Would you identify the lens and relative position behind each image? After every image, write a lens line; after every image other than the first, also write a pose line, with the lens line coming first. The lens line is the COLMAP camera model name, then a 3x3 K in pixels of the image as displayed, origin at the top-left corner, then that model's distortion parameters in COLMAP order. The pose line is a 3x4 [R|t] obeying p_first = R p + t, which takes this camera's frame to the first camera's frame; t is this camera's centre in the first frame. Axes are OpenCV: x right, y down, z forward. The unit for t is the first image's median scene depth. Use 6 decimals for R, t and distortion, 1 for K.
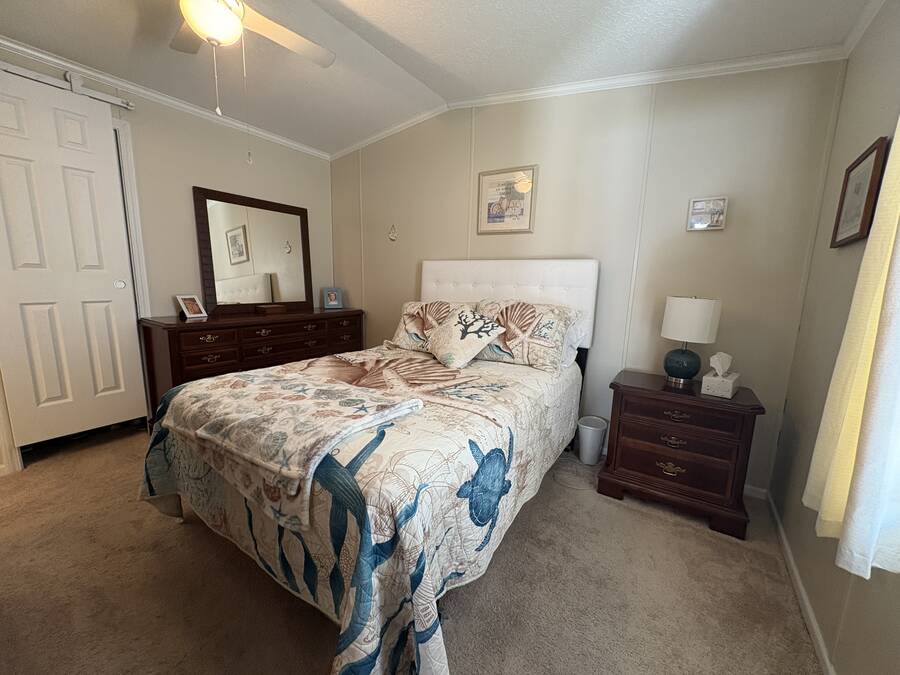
lens RADIAL K [[356.8, 0, 448.8], [0, 356.8, 338.2], [0, 0, 1]] dist [0.000421, -0.000265]
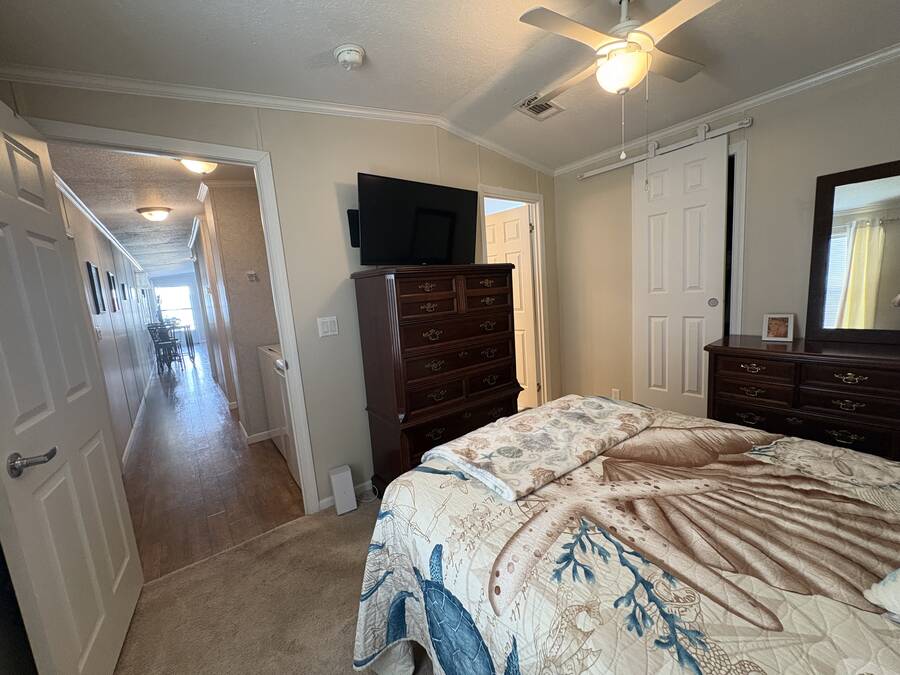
lens RADIAL K [[356.8, 0, 449.0], [0, 356.8, 338.7], [0, 0, 1]] dist [0.000421, -0.000265]
pose [[-0.320272, 0.134449, -0.937736, 0.528619], [-0.086563, 0.981583, 0.170300, -0.224843], [0.943362, 0.135715, -0.302736, 0.840058]]
